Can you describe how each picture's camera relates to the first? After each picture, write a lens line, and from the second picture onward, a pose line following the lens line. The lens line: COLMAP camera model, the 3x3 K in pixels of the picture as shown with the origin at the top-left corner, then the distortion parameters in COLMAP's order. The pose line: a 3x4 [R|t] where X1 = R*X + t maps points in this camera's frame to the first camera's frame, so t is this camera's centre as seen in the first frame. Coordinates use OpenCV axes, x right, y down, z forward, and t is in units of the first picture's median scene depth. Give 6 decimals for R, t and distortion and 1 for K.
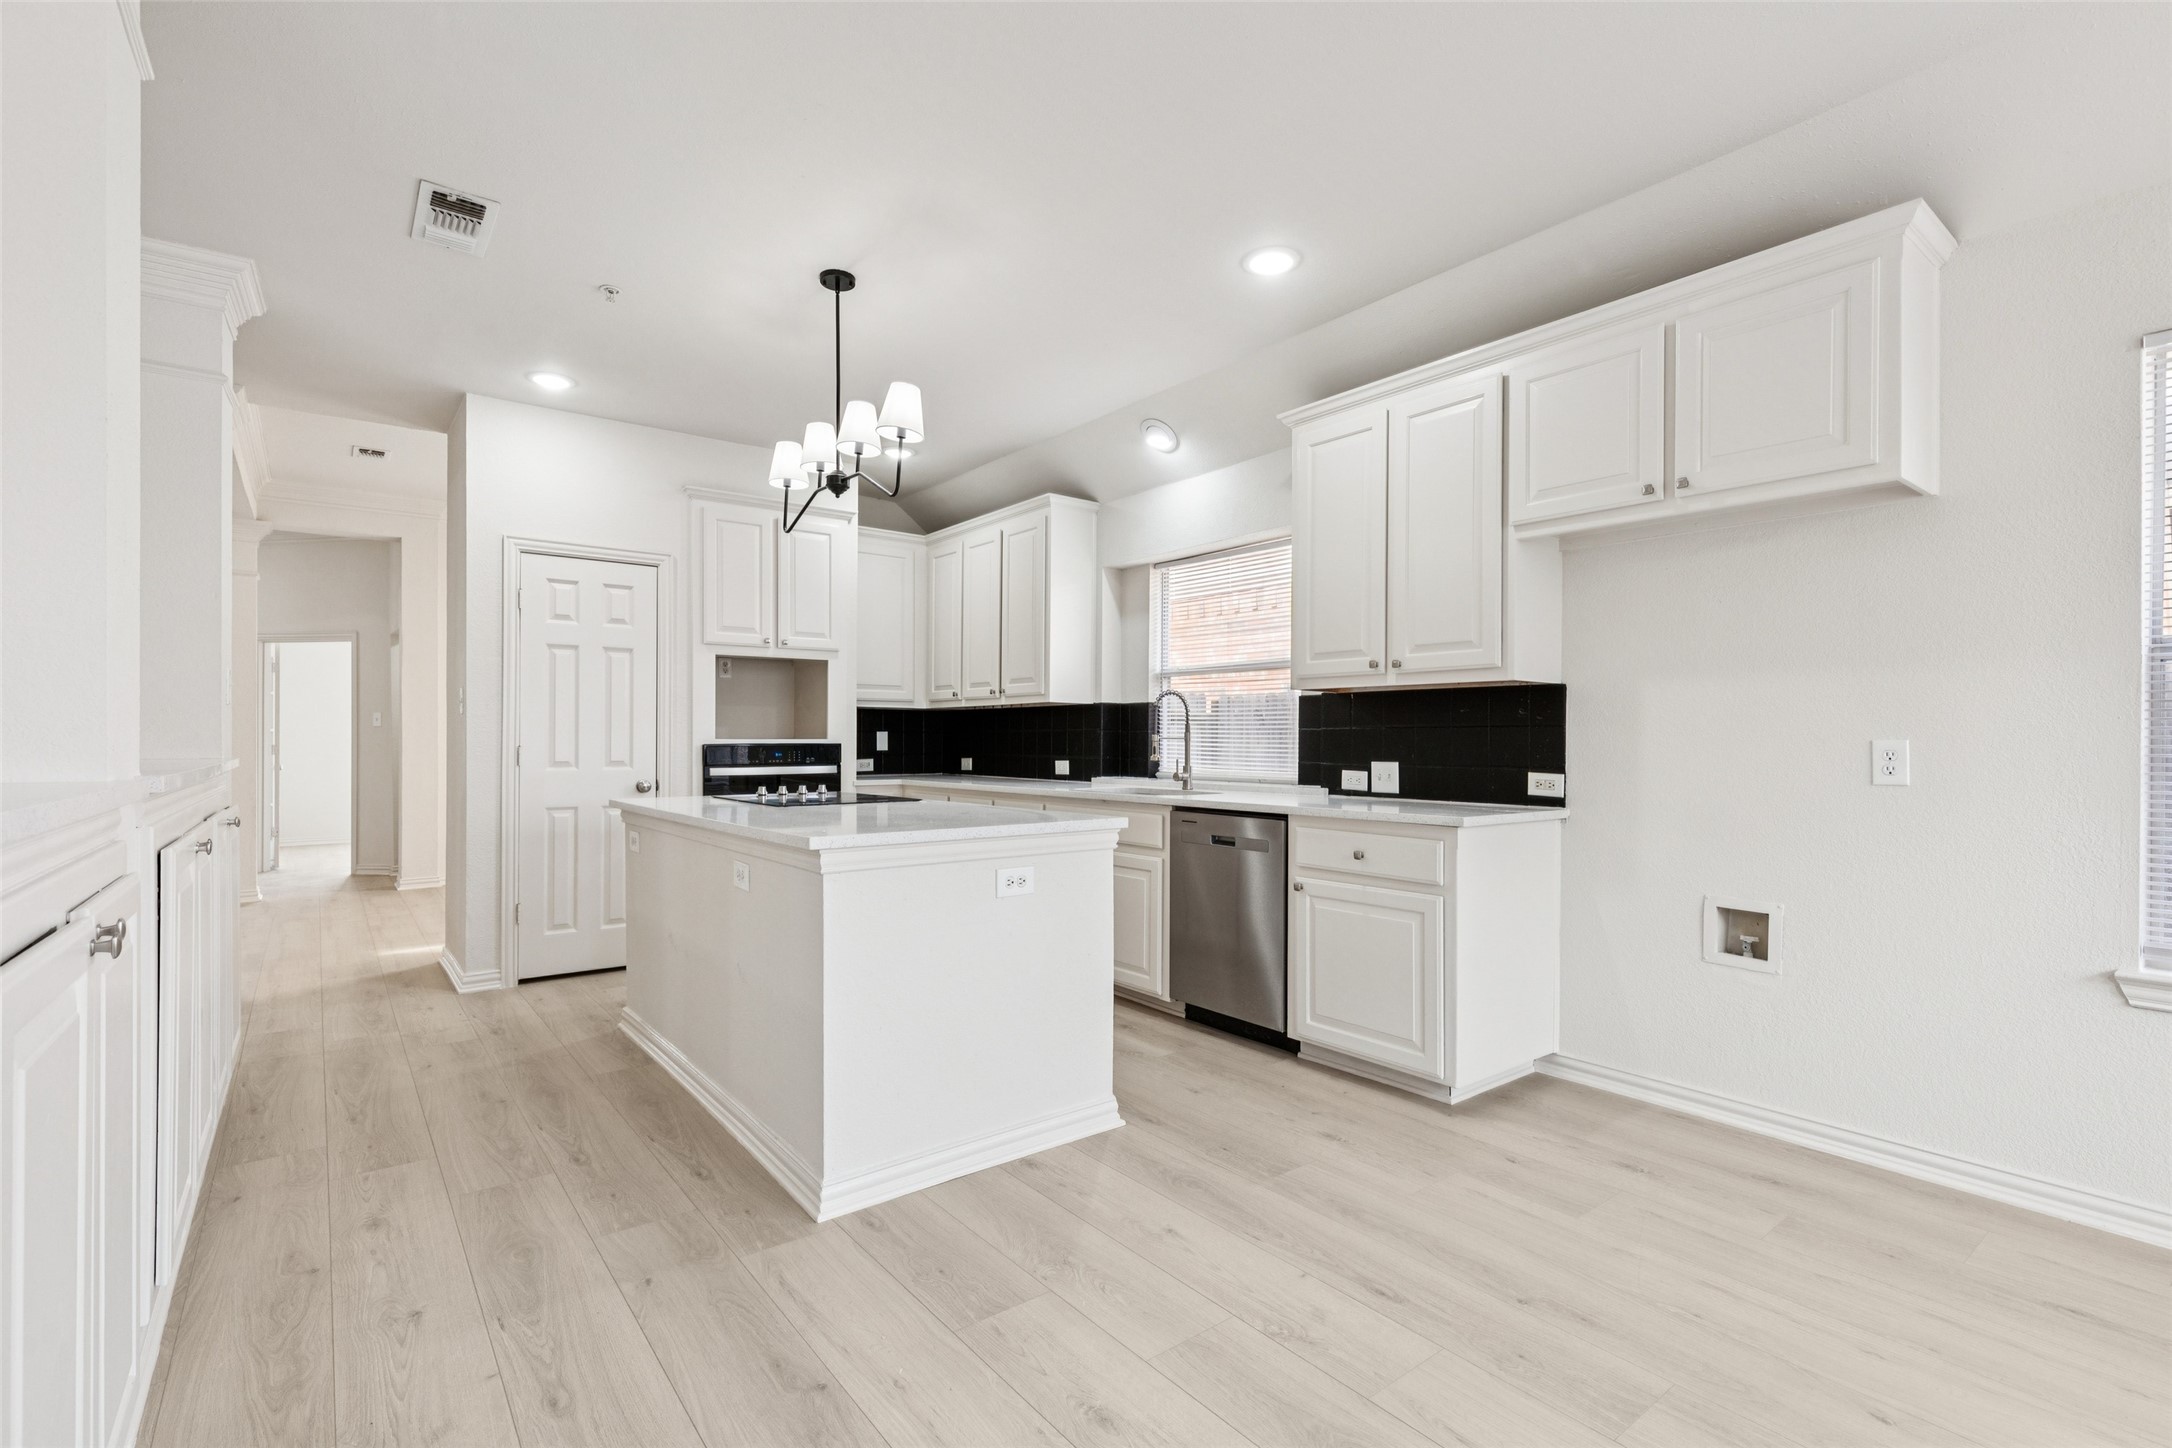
lens RADIAL K [[973.2, 0, 1090.4], [0, 973.2, 732.6], [0, 0, 1]] dist [0.004761, -0.000381]
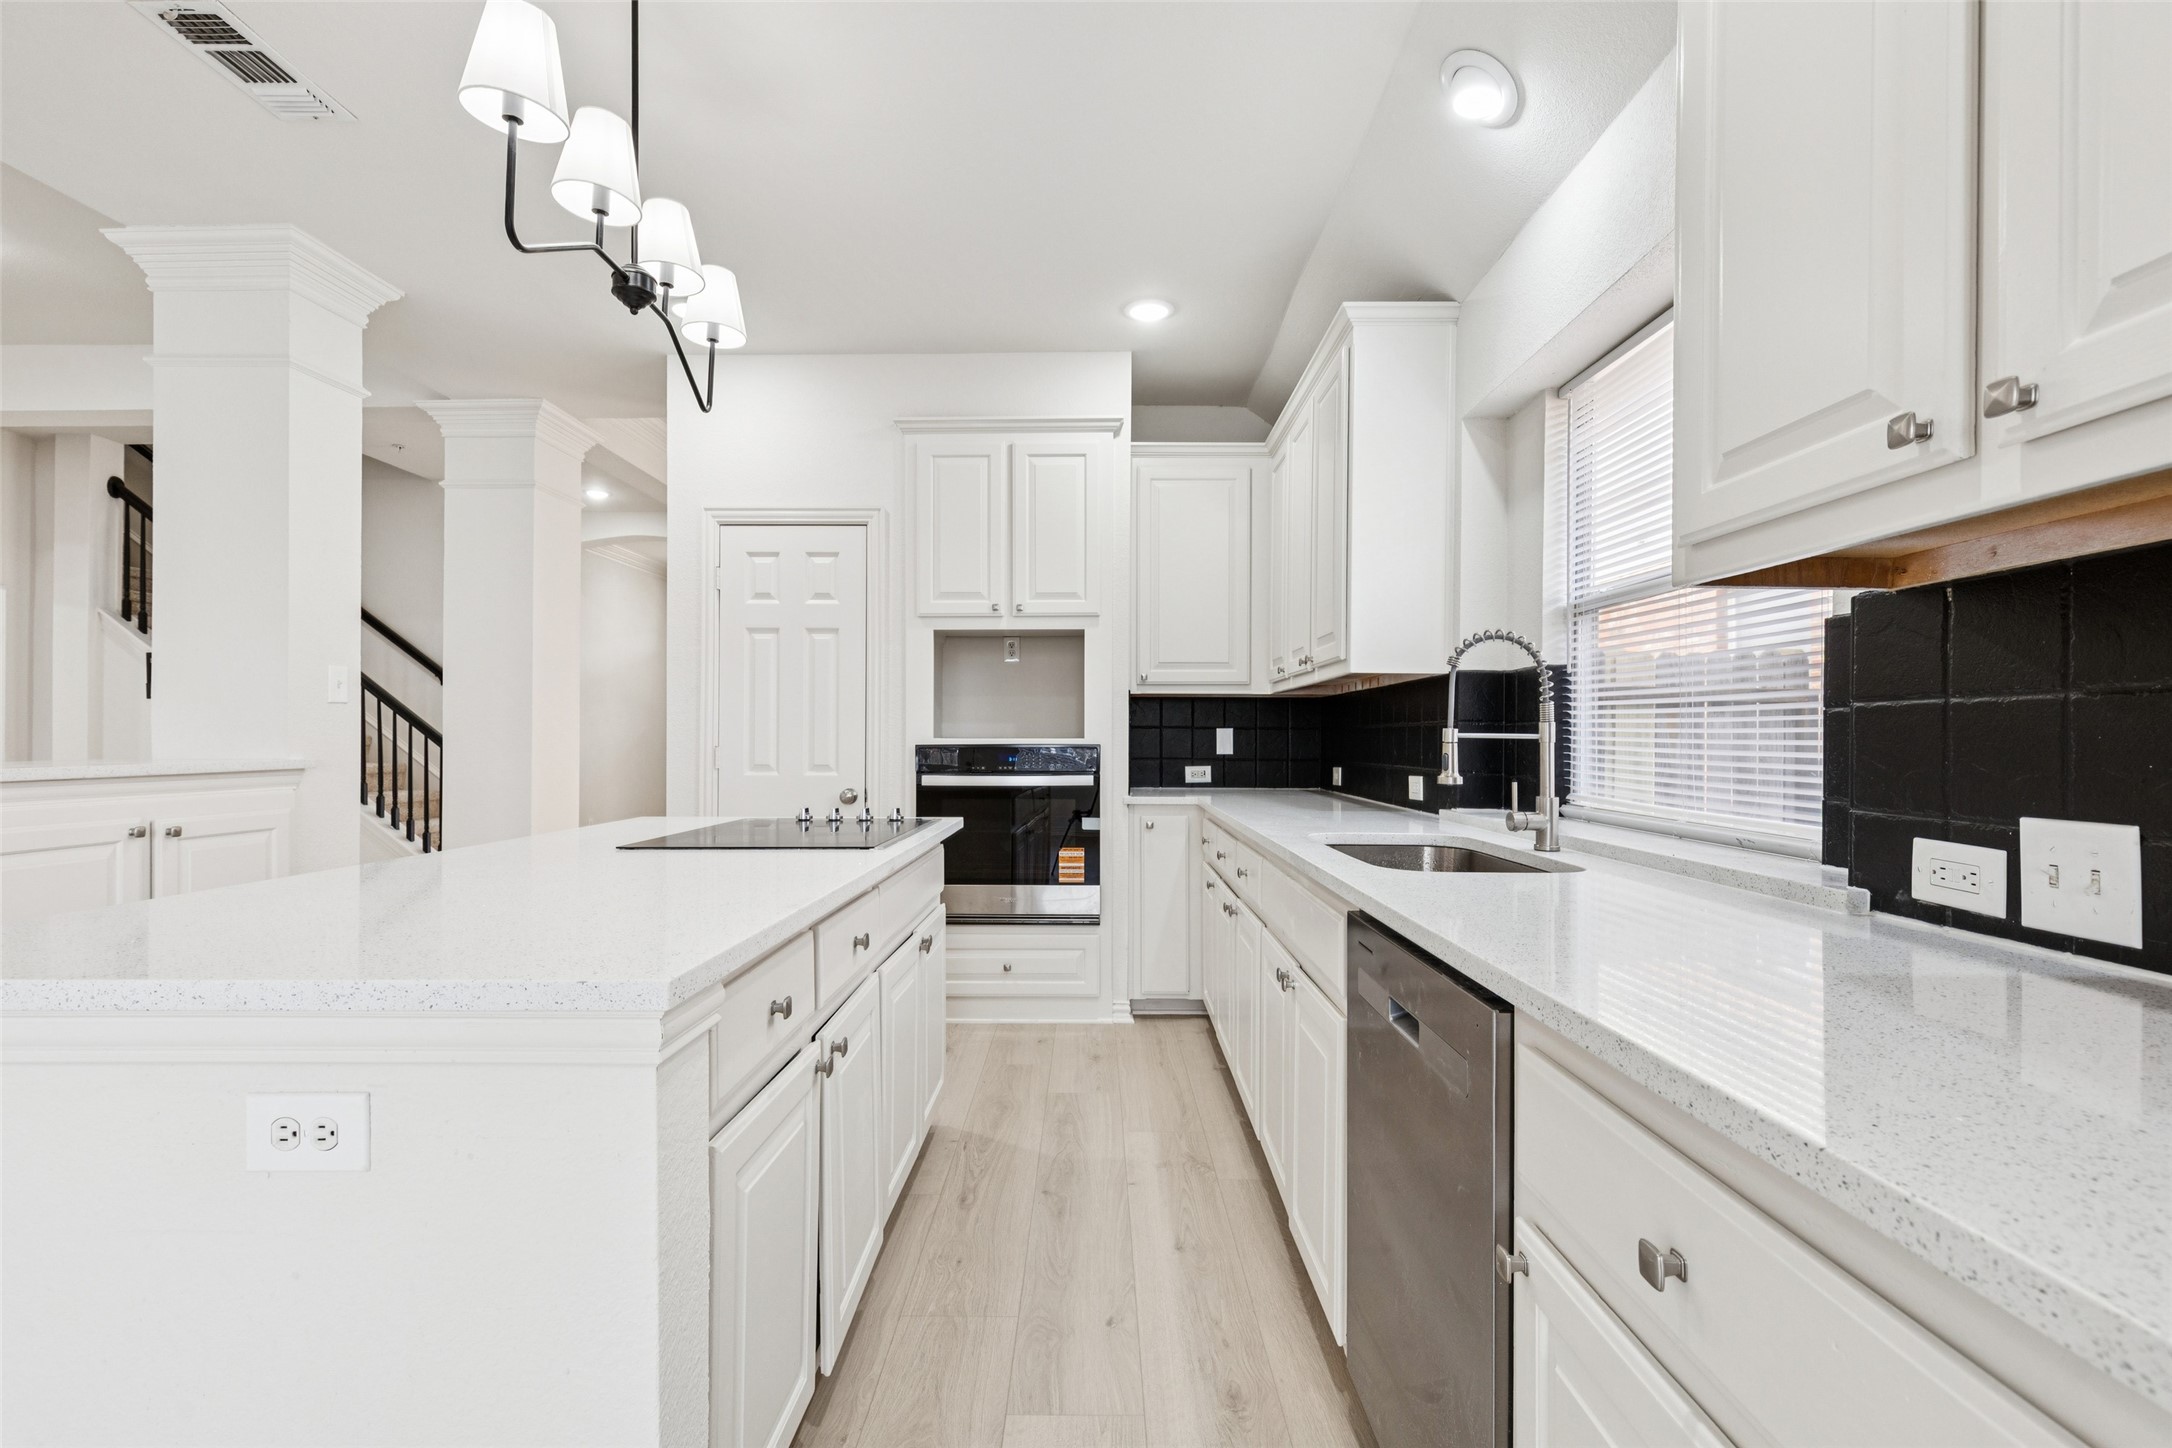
lens RADIAL K [[973.2, 0, 1084.2], [0, 973.2, 730.7], [0, 0, 1]] dist [0.004761, -0.000381]
pose [[0.779695, -0.005637, -0.626134, 0.196589], [0.004485, 0.999984, -0.003418, 0.003664], [0.626143, -0.000144, 0.779708, 0.472168]]
